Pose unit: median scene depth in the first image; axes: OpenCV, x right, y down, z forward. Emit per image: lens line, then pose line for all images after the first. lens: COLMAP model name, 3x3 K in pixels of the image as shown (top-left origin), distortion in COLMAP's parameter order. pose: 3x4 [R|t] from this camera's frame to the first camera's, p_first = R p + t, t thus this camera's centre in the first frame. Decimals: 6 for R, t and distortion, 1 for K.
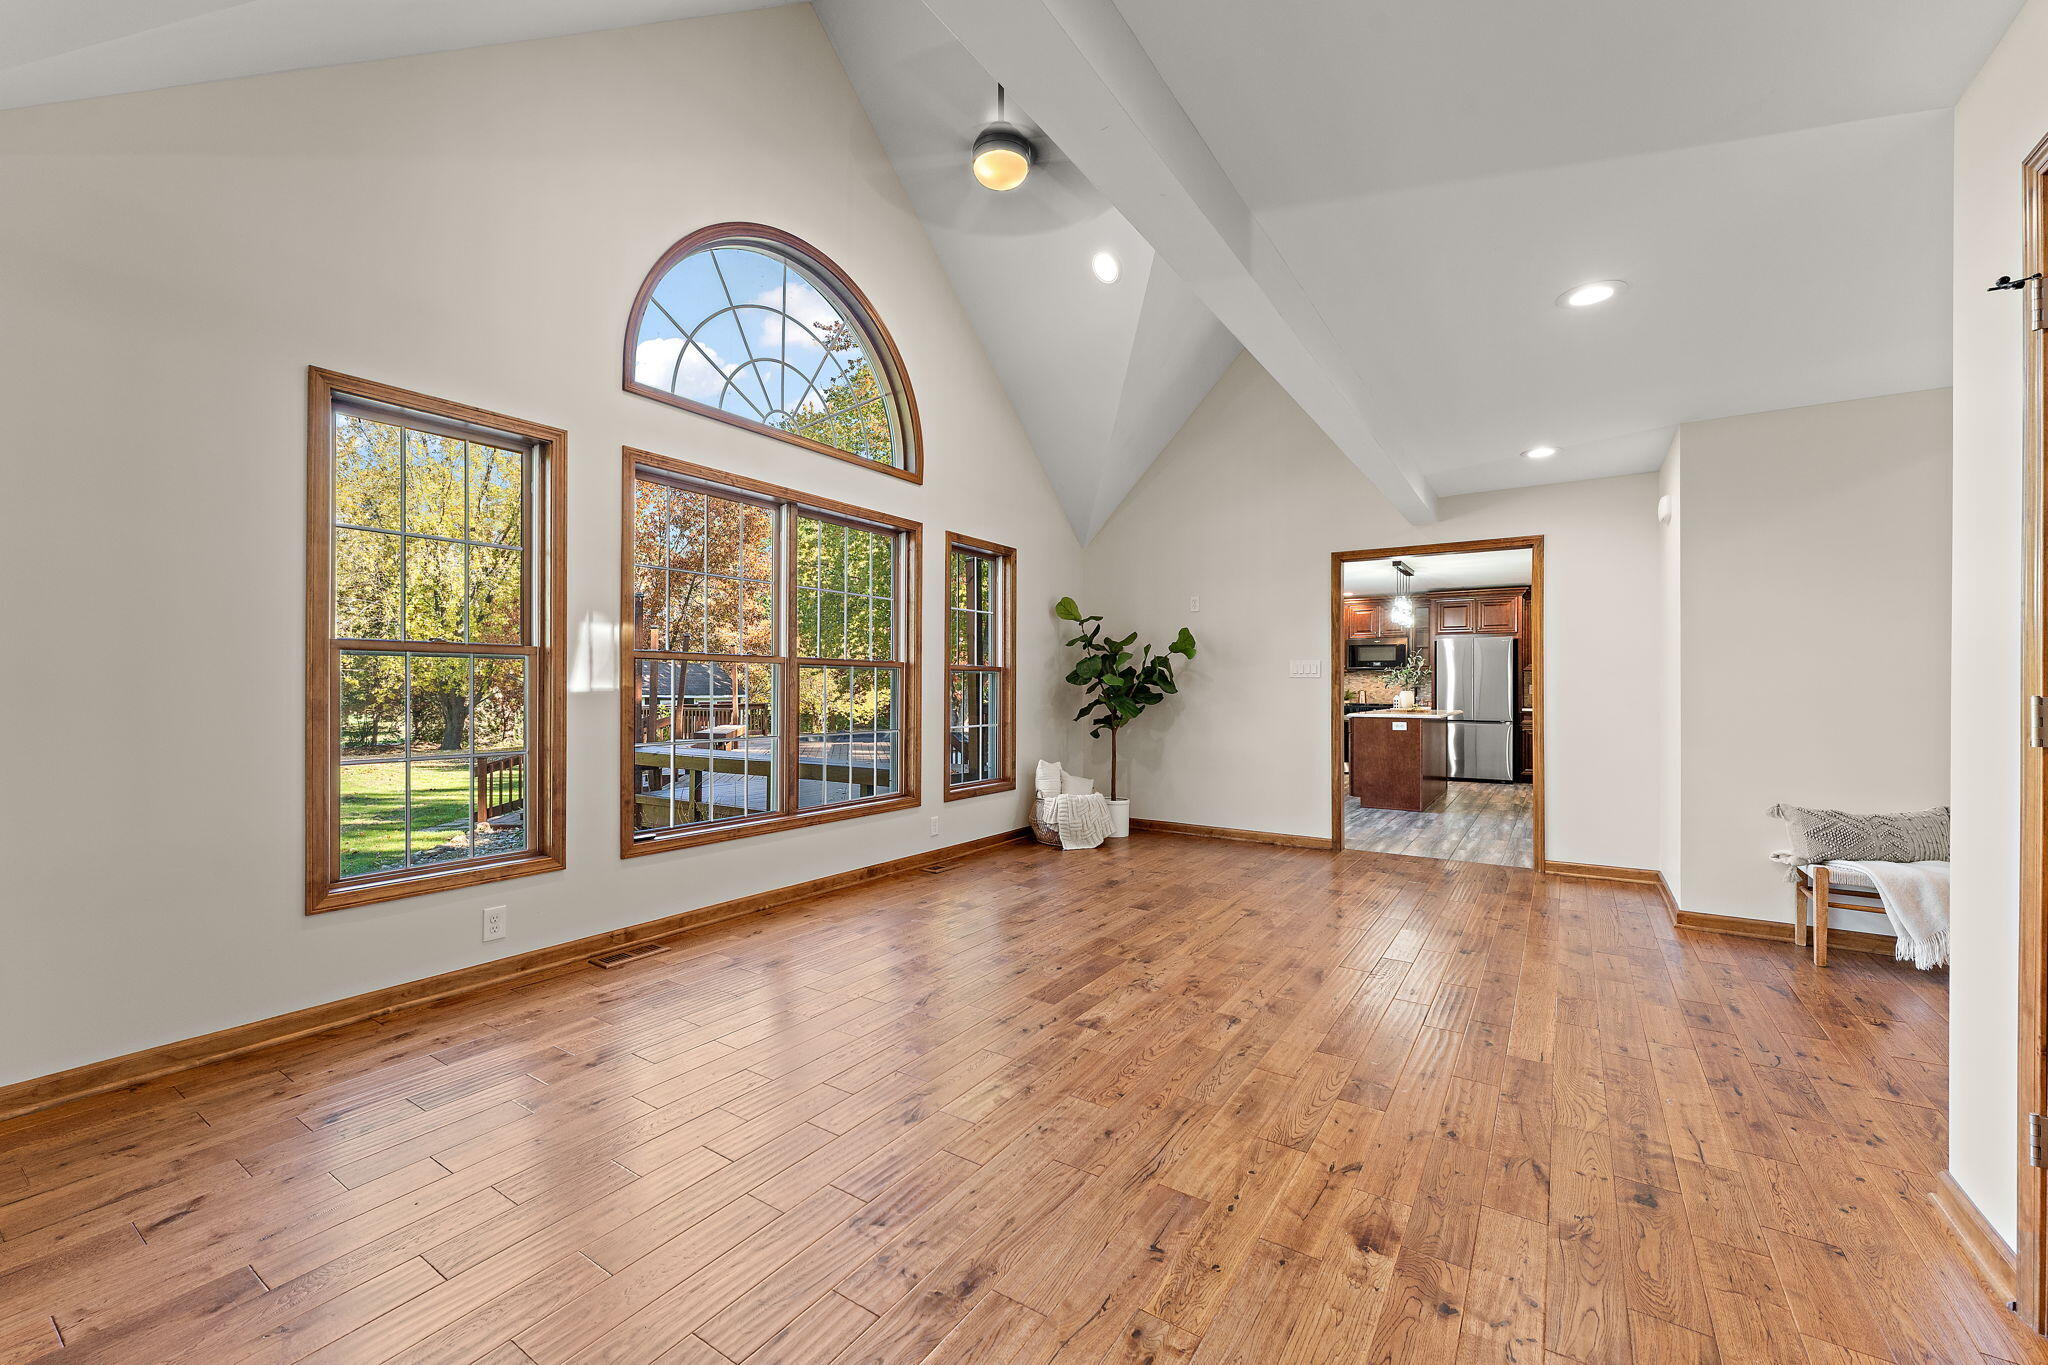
lens RADIAL K [[840.8, 0, 1016.7], [0, 840.8, 688.5], [0, 0, 1]] dist [0.000262, -0.000449]
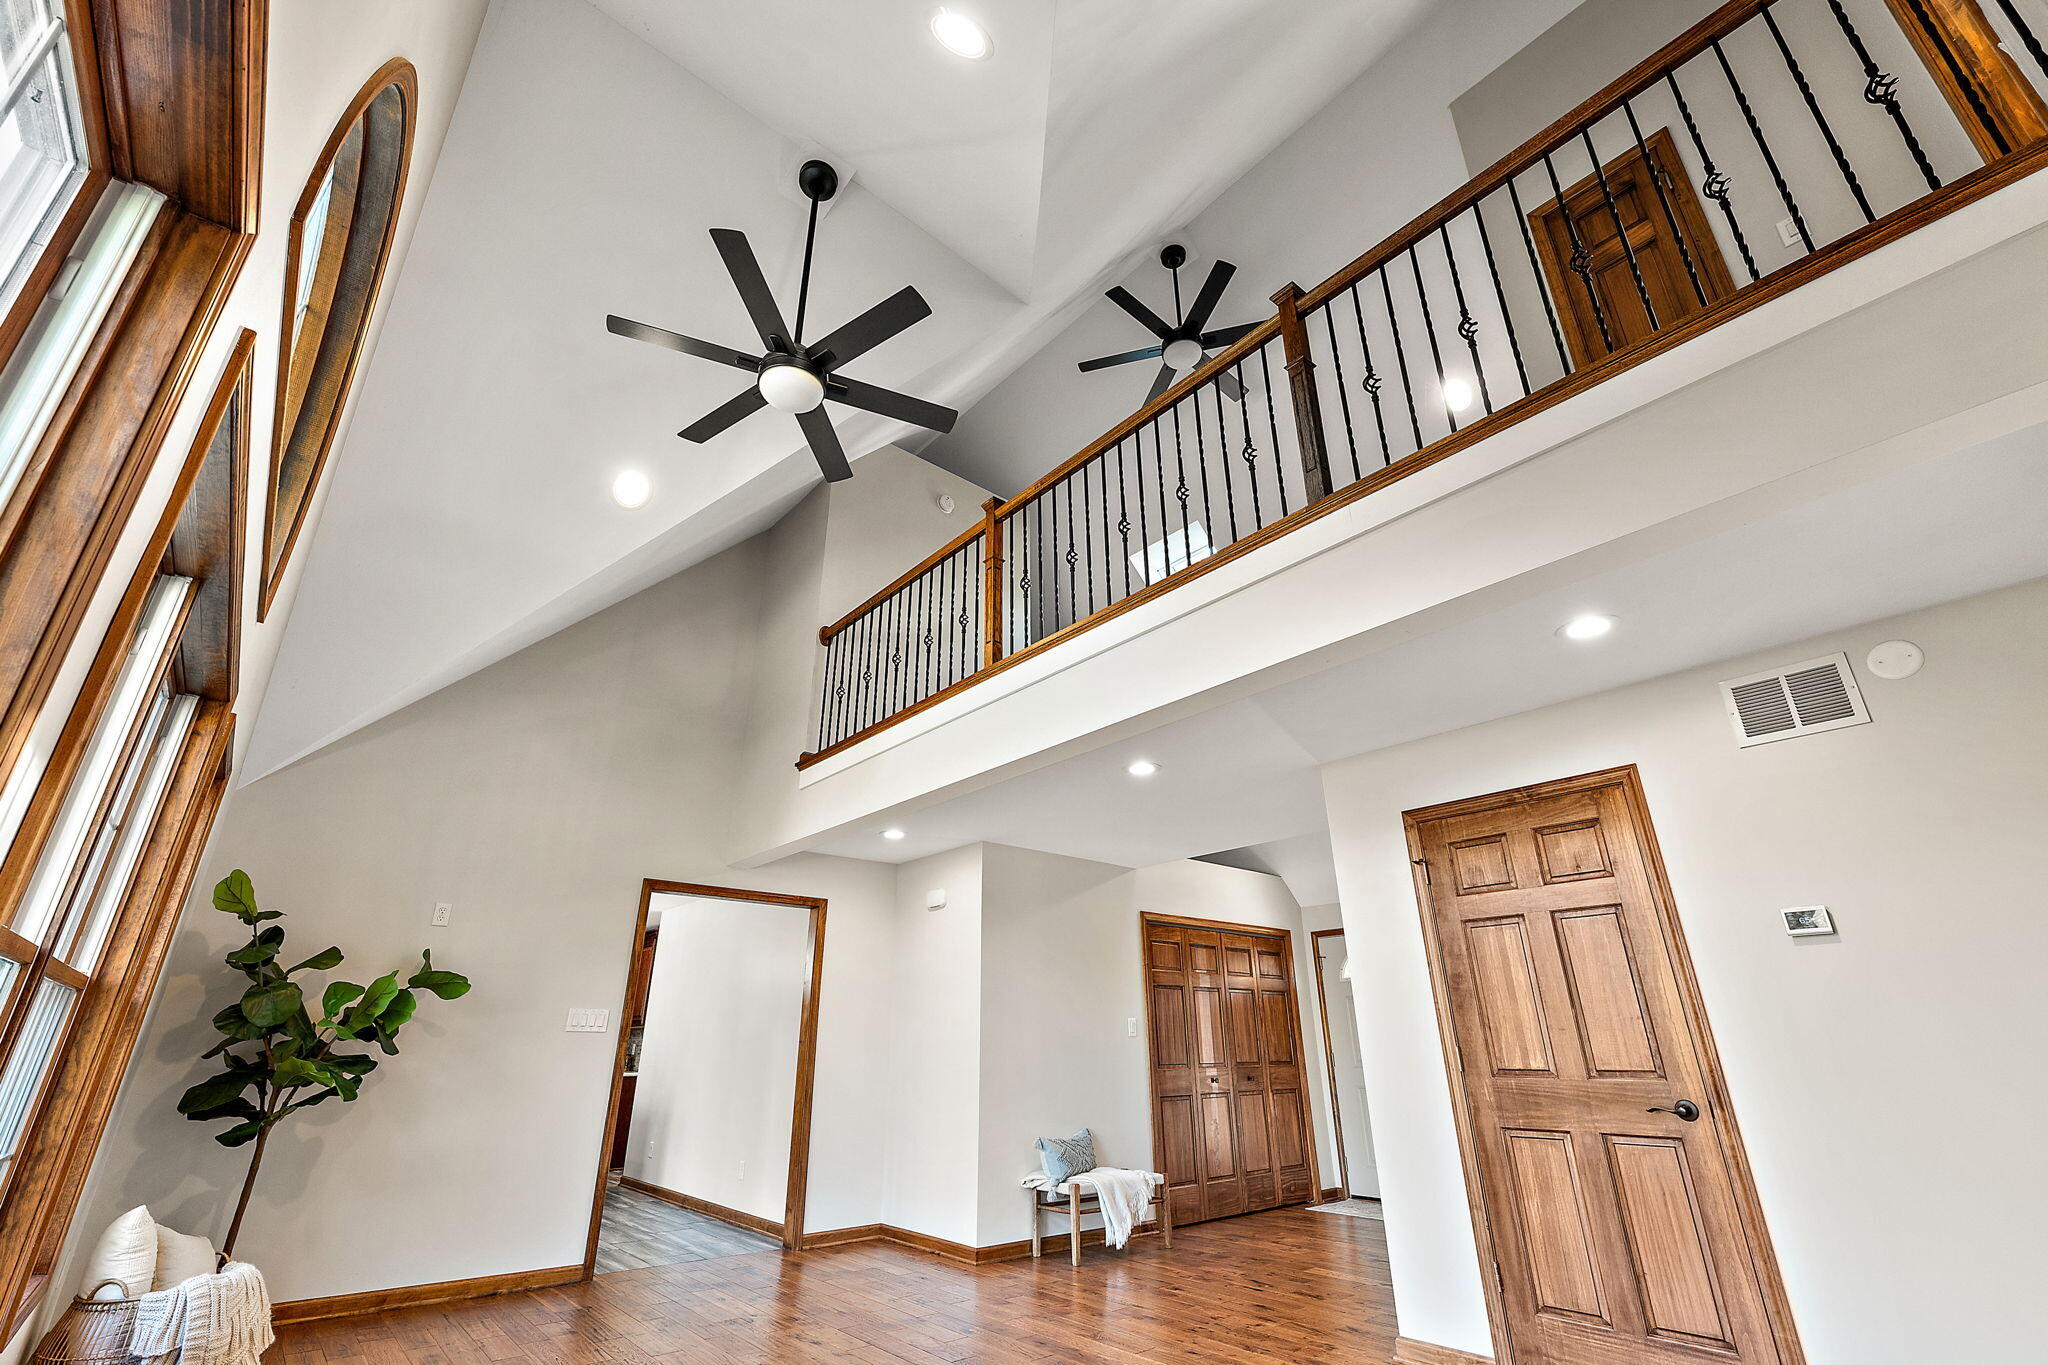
lens RADIAL K [[898.4, 0, 1019.3], [0, 898.4, 673.6], [0, 0, 1]] dist [-0.003694, 0.000838]
pose [[0.267540, 0.370431, 0.889496, -0.528062], [0.003571, 0.922760, -0.385358, 0.003442], [-0.963540, 0.106275, 0.245553, 0.465289]]
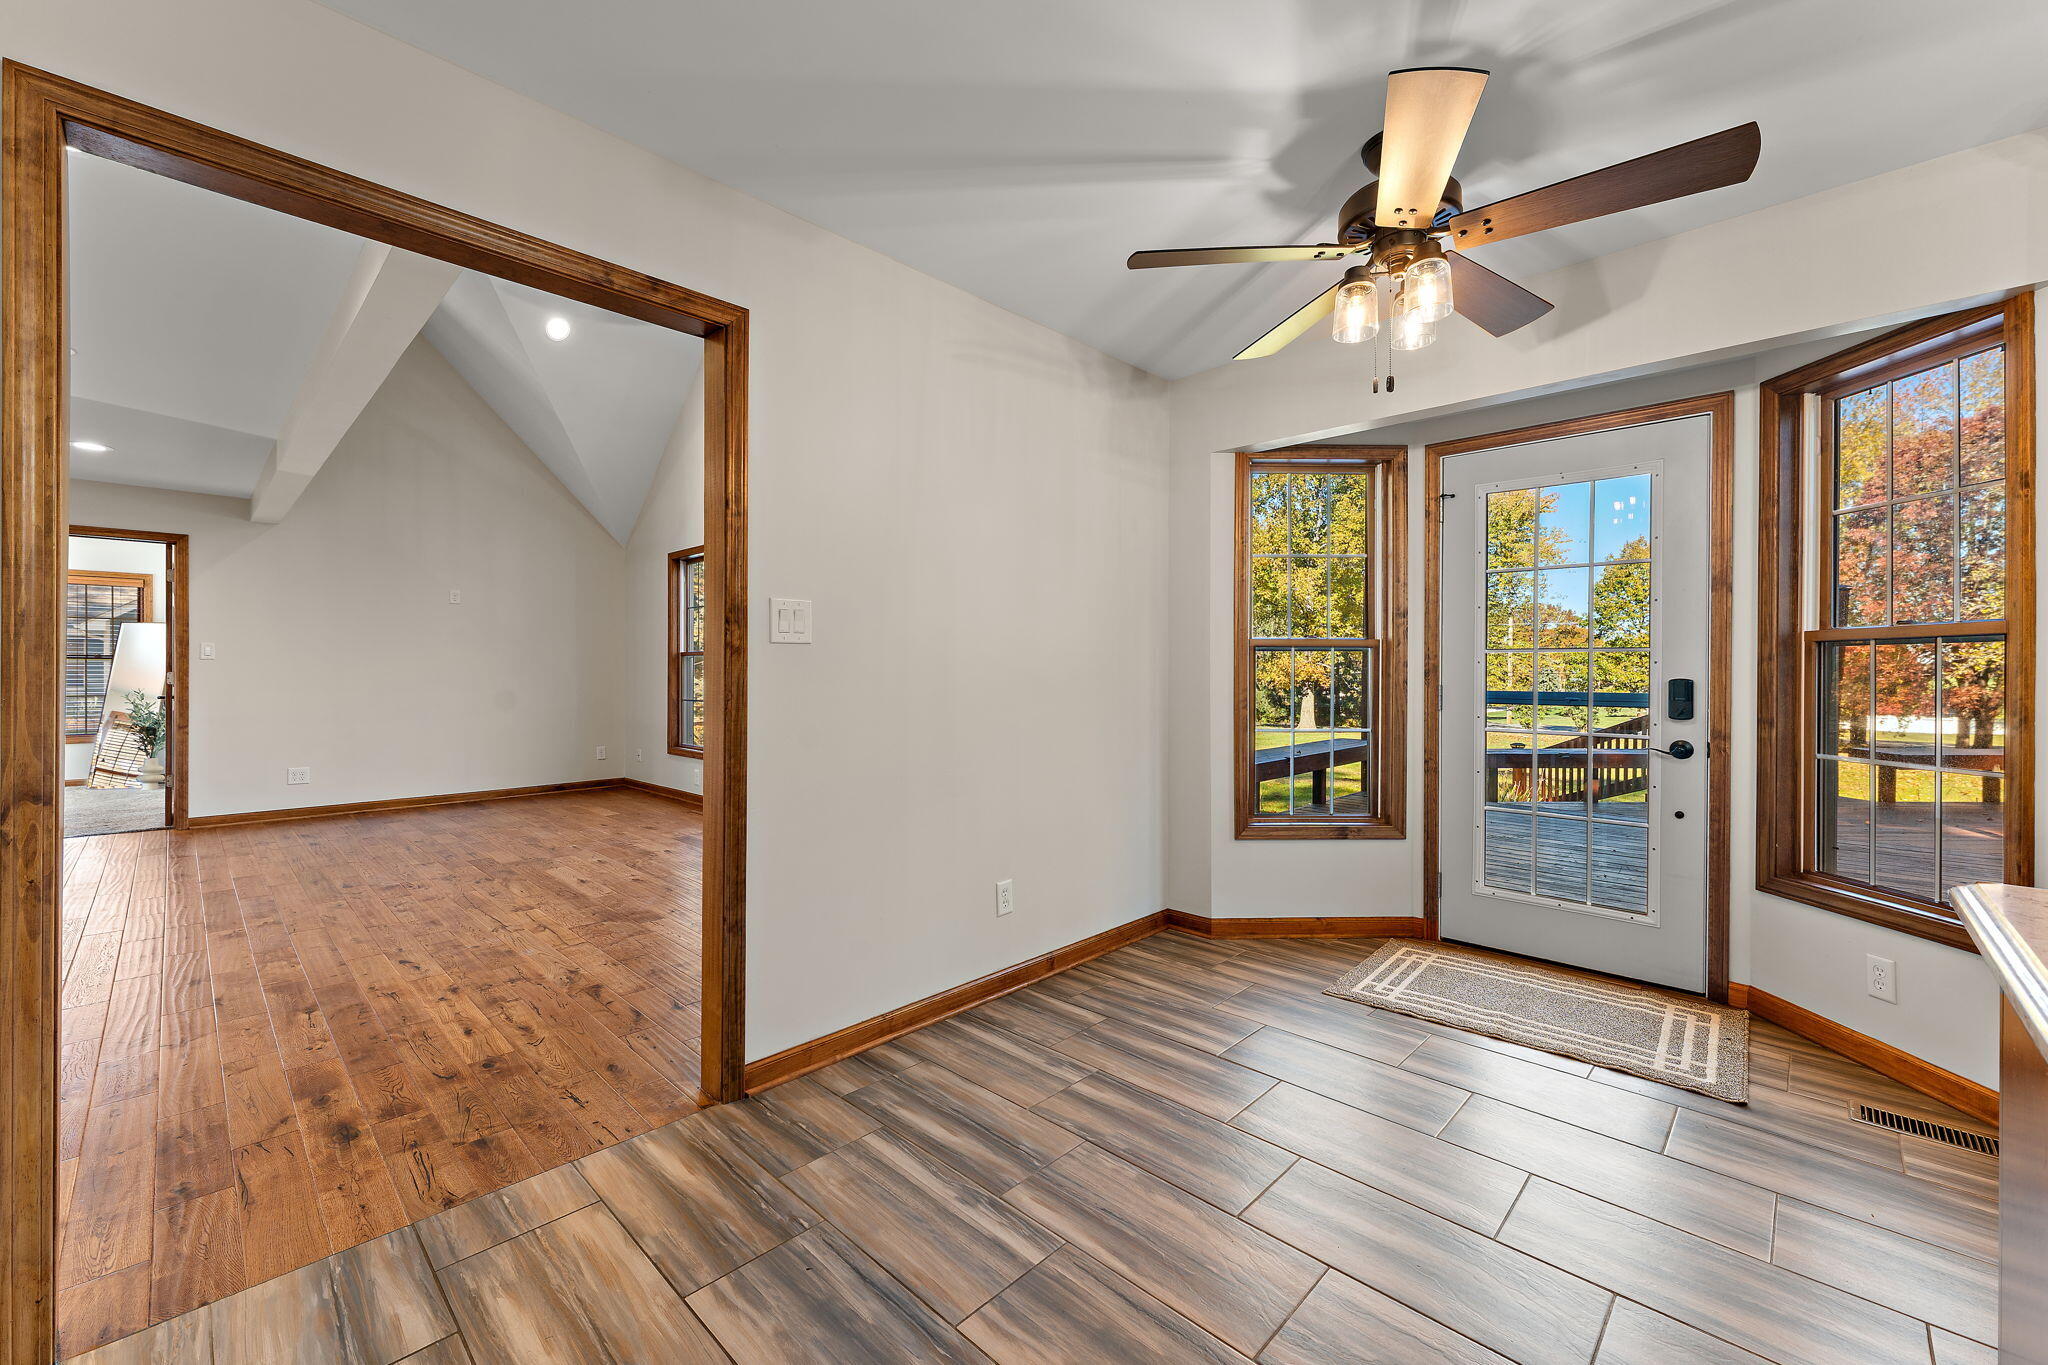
lens RADIAL K [[840.8, 0, 1028.8], [0, 840.8, 669.1], [0, 0, 1]] dist [0.000262, -0.000449]
pose [[-0.195683, -0.006574, -0.980645, 0.948615], [-0.005140, 0.999971, -0.005677, 0.002410], [0.980654, 0.003930, -0.195711, 1.573160]]
